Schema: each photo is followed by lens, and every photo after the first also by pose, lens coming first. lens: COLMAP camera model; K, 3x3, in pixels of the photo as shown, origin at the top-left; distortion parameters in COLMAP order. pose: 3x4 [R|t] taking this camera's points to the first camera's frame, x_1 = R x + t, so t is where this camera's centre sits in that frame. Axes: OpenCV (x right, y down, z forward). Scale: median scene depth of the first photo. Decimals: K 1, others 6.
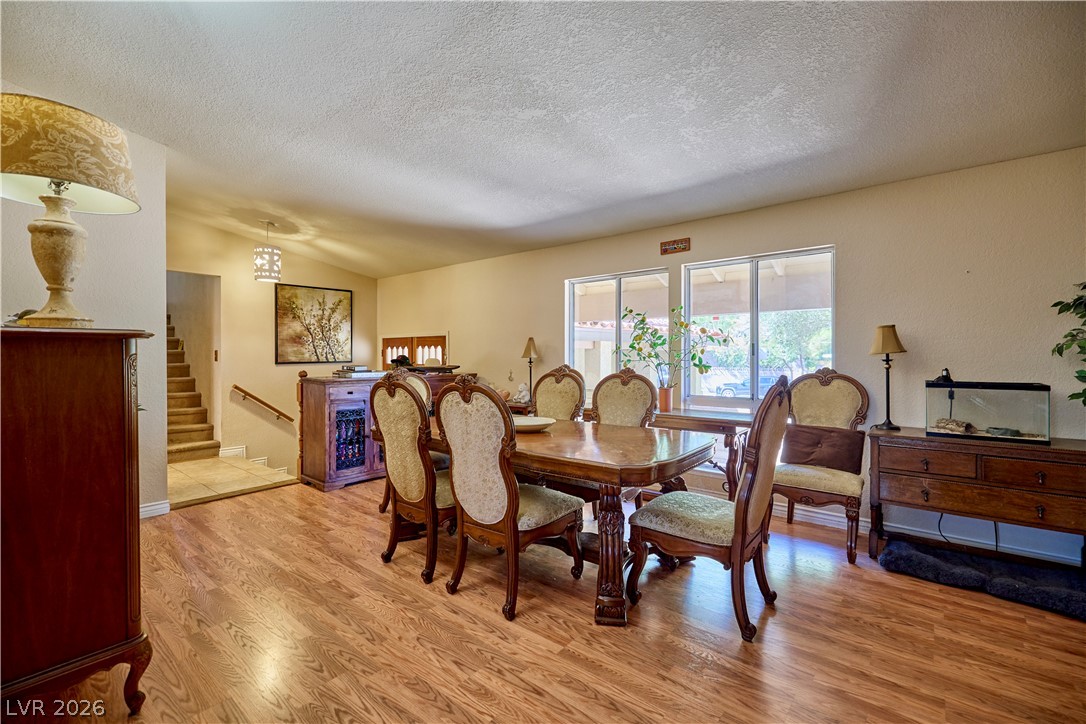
lens RADIAL K [[466.5, 0, 553.3], [0, 466.5, 359.8], [0, 0, 1]] dist [0.002116, 0.000208]
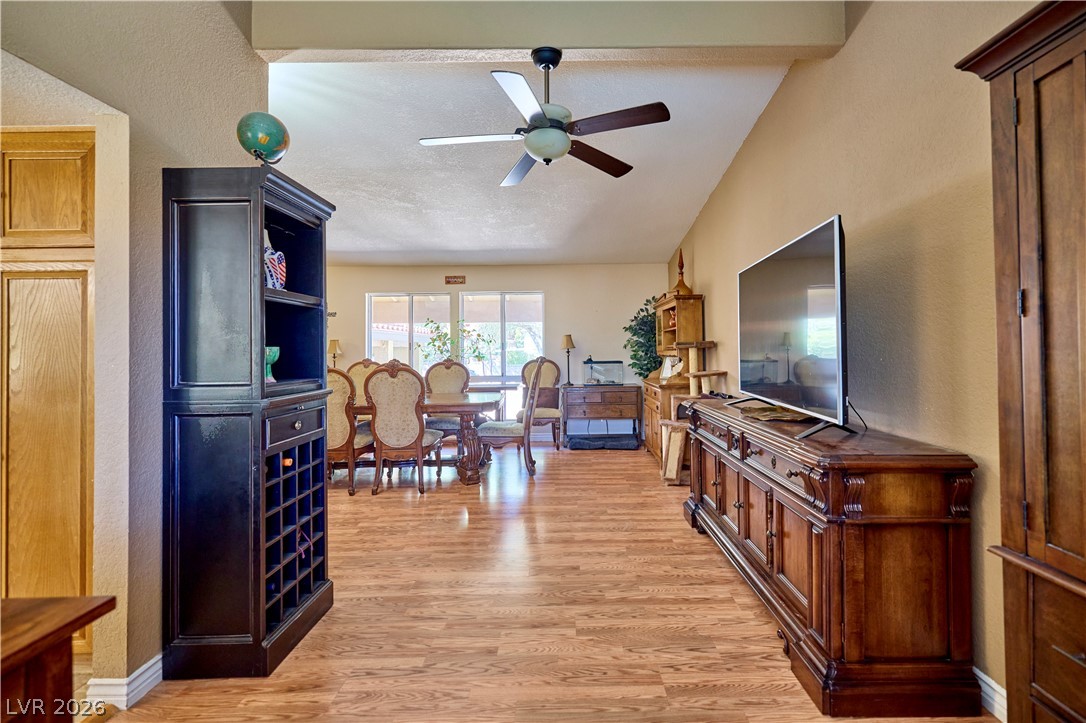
lens RADIAL K [[493.9, 0, 569.3], [0, 493.9, 361.4], [0, 0, 1]] dist [-0.000319, -0.000135]
pose [[0.763704, -0.022571, 0.645172, -0.722242], [0.014639, 0.999737, 0.017648, 0.005614], [-0.645401, -0.004033, 0.763833, -0.699036]]
